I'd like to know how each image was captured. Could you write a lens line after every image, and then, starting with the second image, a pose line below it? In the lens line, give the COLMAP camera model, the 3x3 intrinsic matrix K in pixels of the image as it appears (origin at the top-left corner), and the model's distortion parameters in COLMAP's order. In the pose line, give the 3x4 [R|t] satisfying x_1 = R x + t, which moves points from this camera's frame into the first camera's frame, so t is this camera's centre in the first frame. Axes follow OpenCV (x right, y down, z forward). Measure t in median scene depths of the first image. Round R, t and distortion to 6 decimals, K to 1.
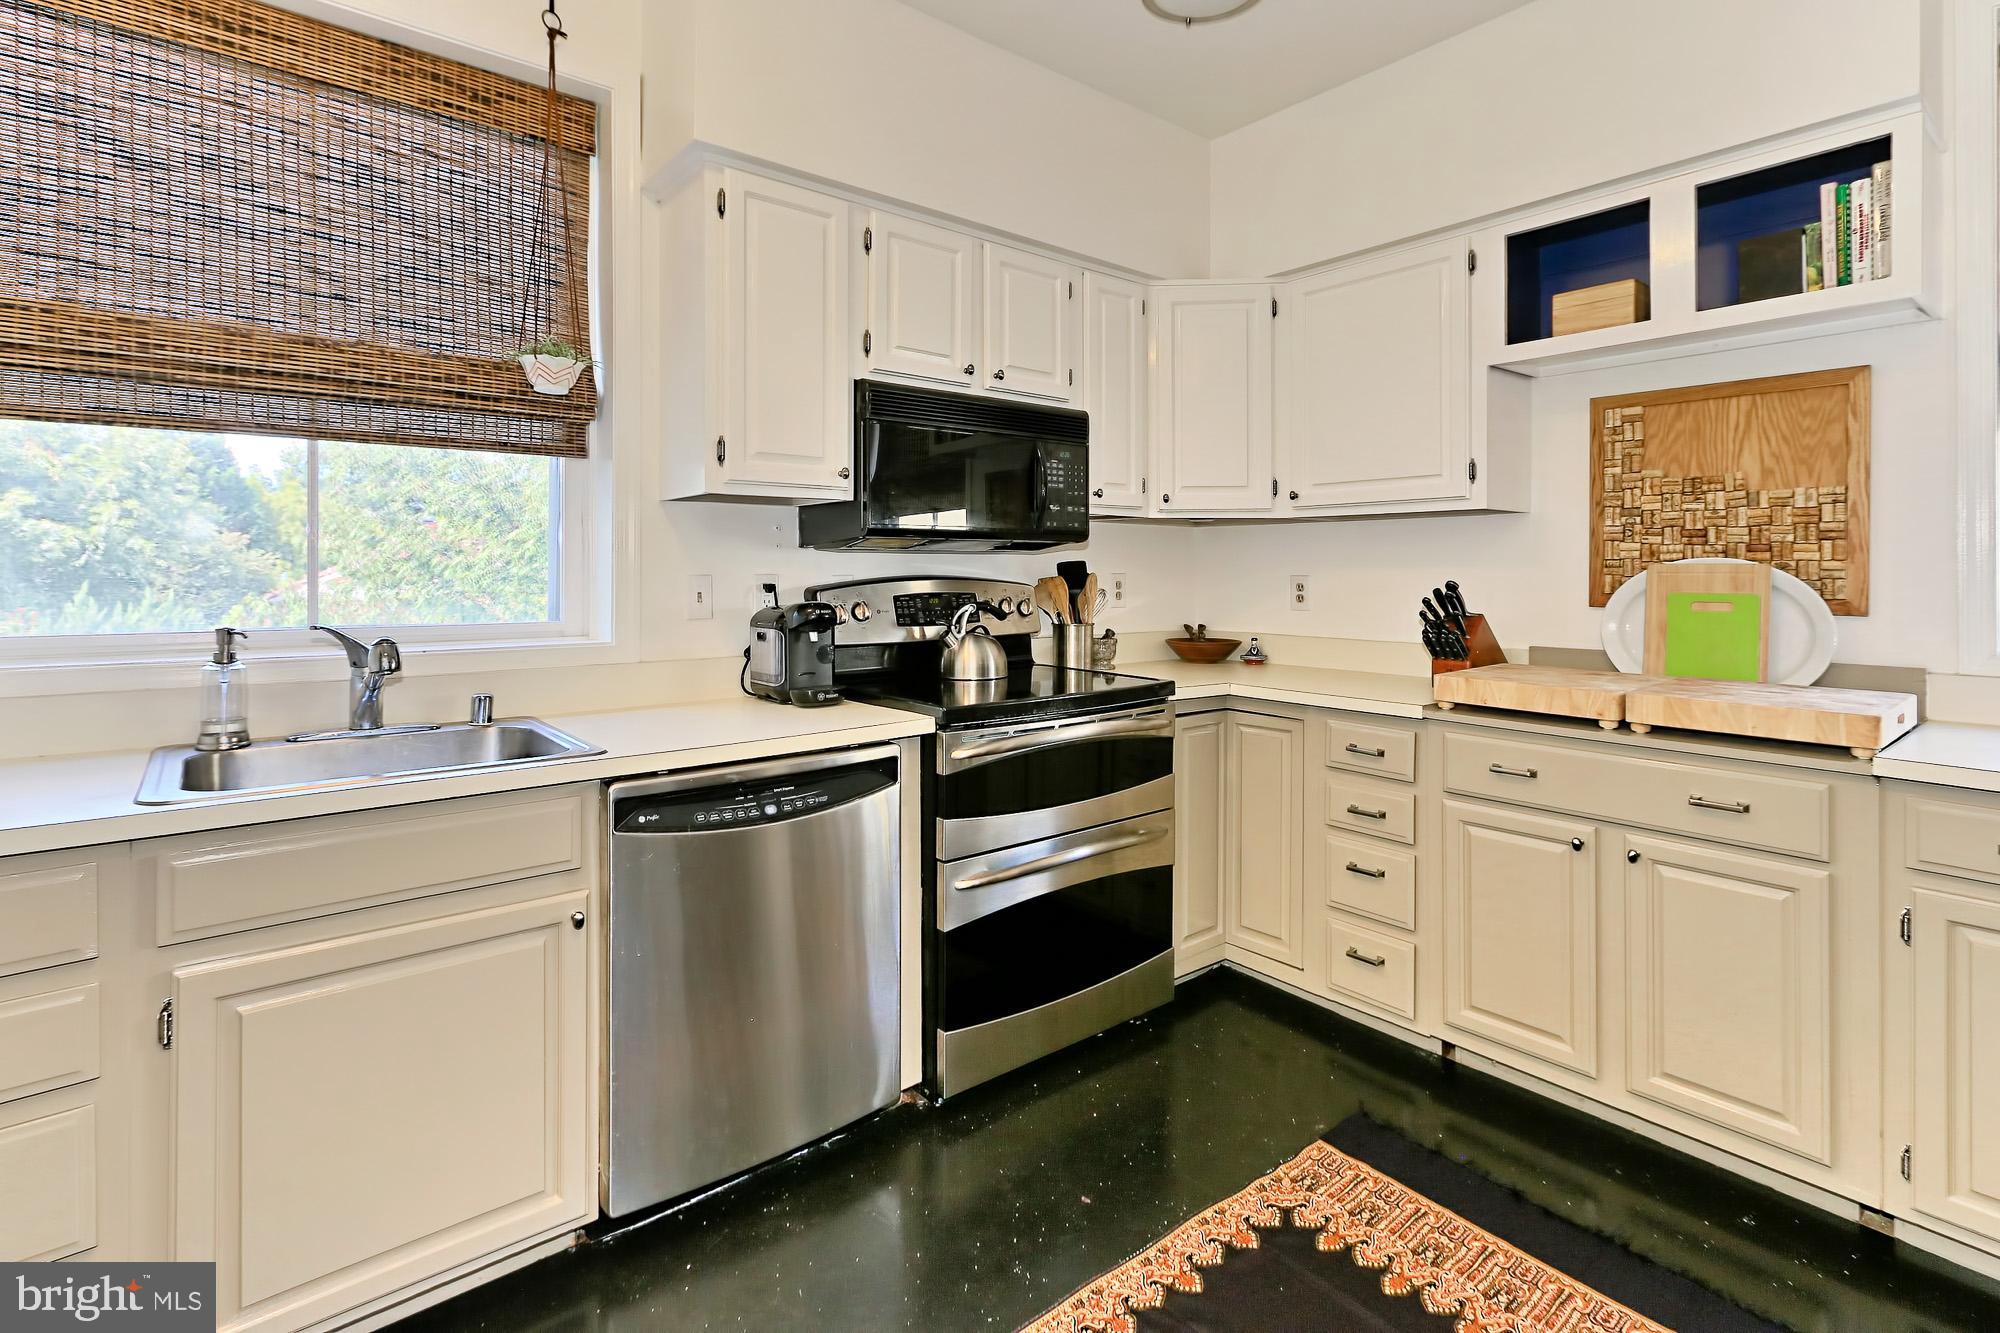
lens RADIAL K [[967.9, 0, 1017.5], [0, 967.9, 561.0], [0, 0, 1]] dist [-0.006178, 0.004935]
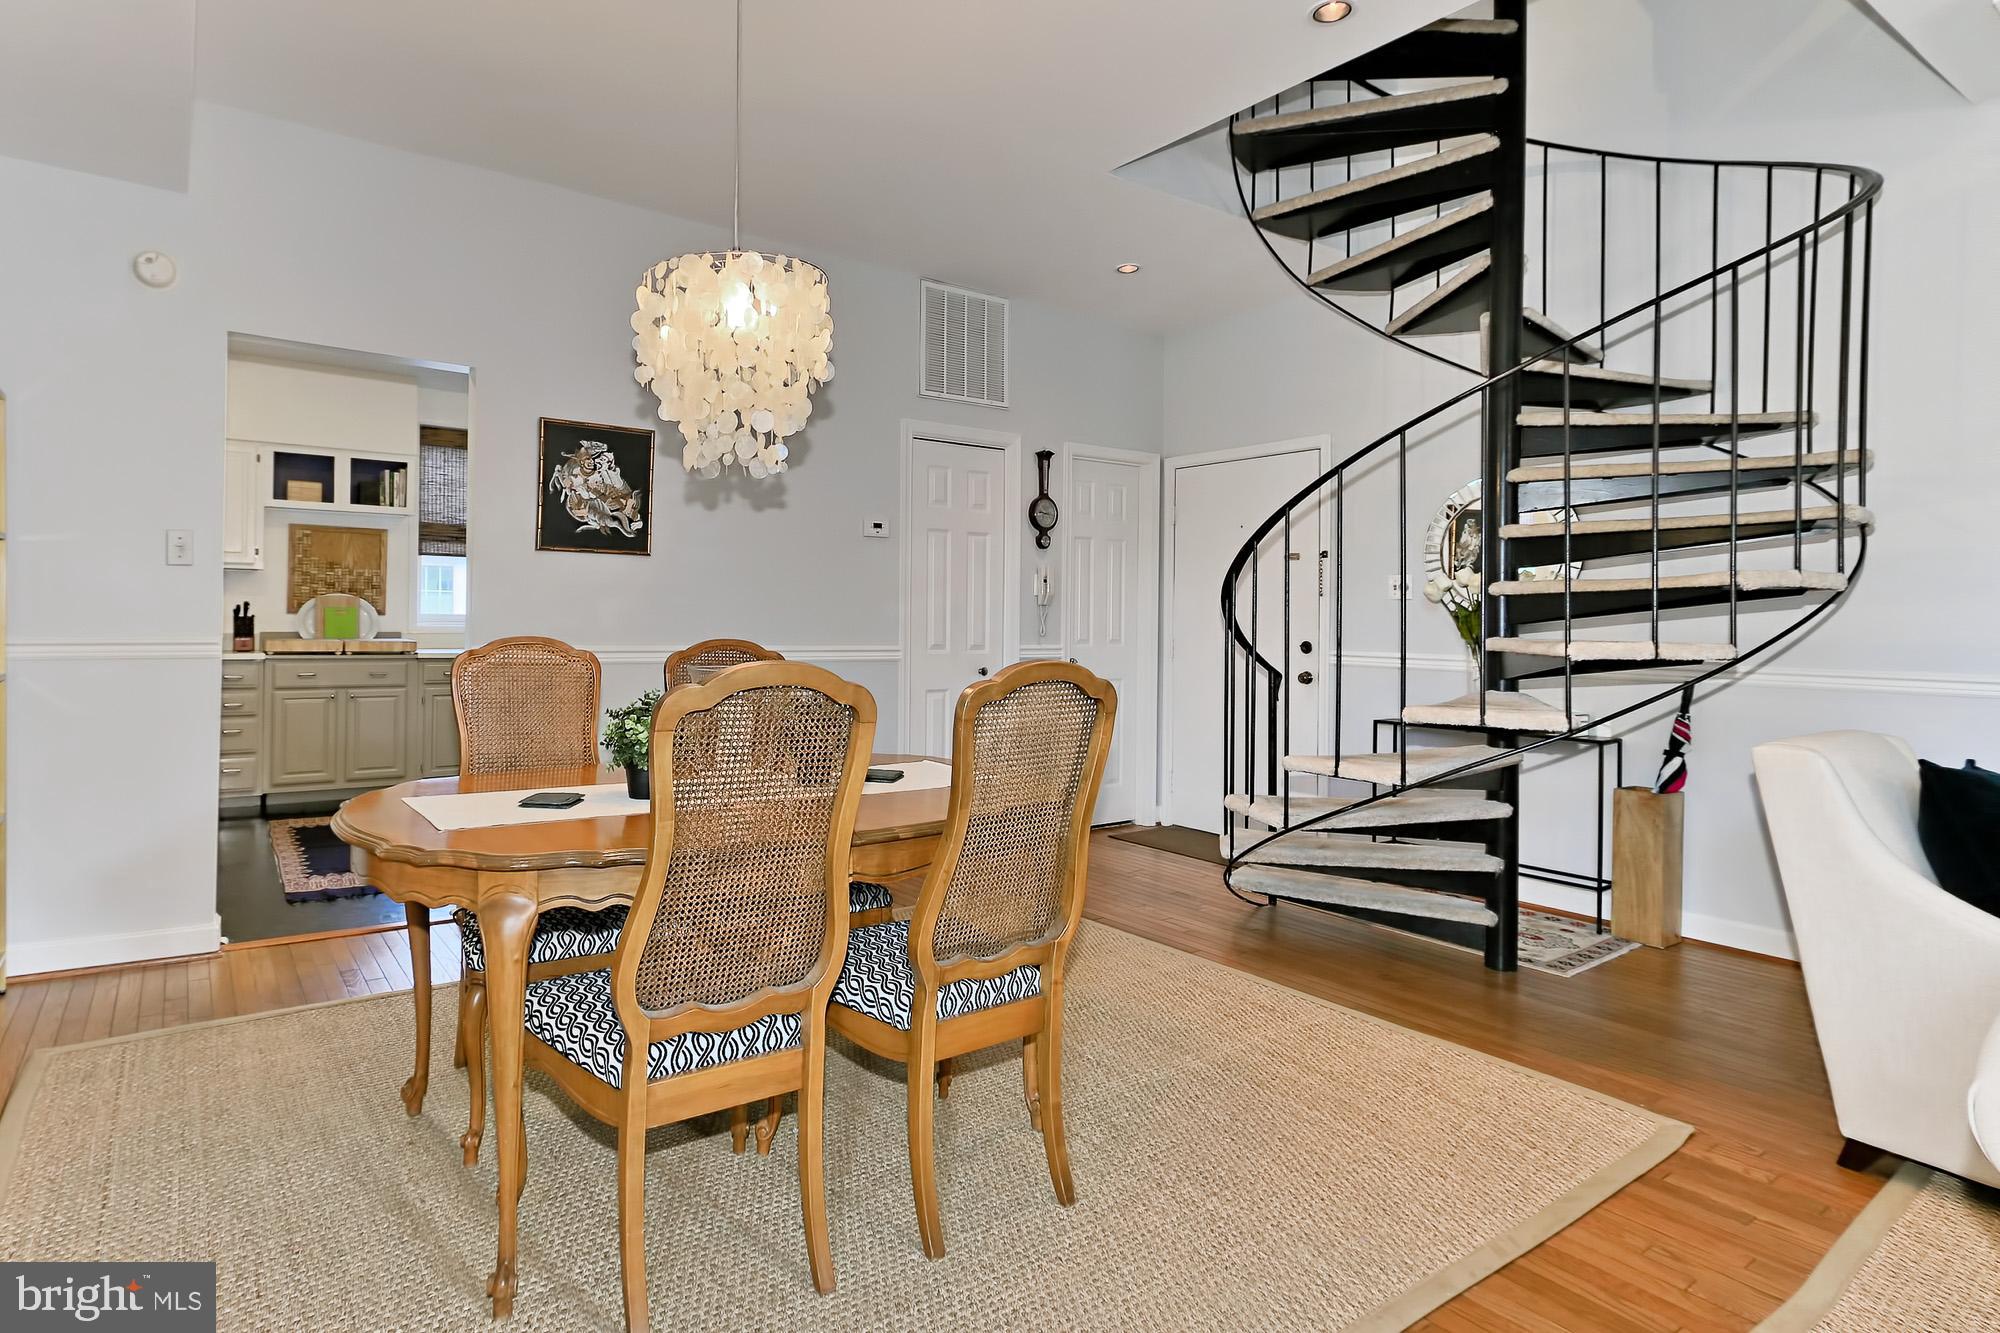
lens RADIAL K [[1065.0, 0, 946.1], [0, 1065.0, 629.6], [0, 0, 1]] dist [-0.013936, 0.001911]
pose [[0.074010, -0.009802, 0.997209, -2.068667], [-0.030255, 0.999469, 0.012070, 0.009022], [-0.996798, -0.031064, 0.073674, -0.870154]]
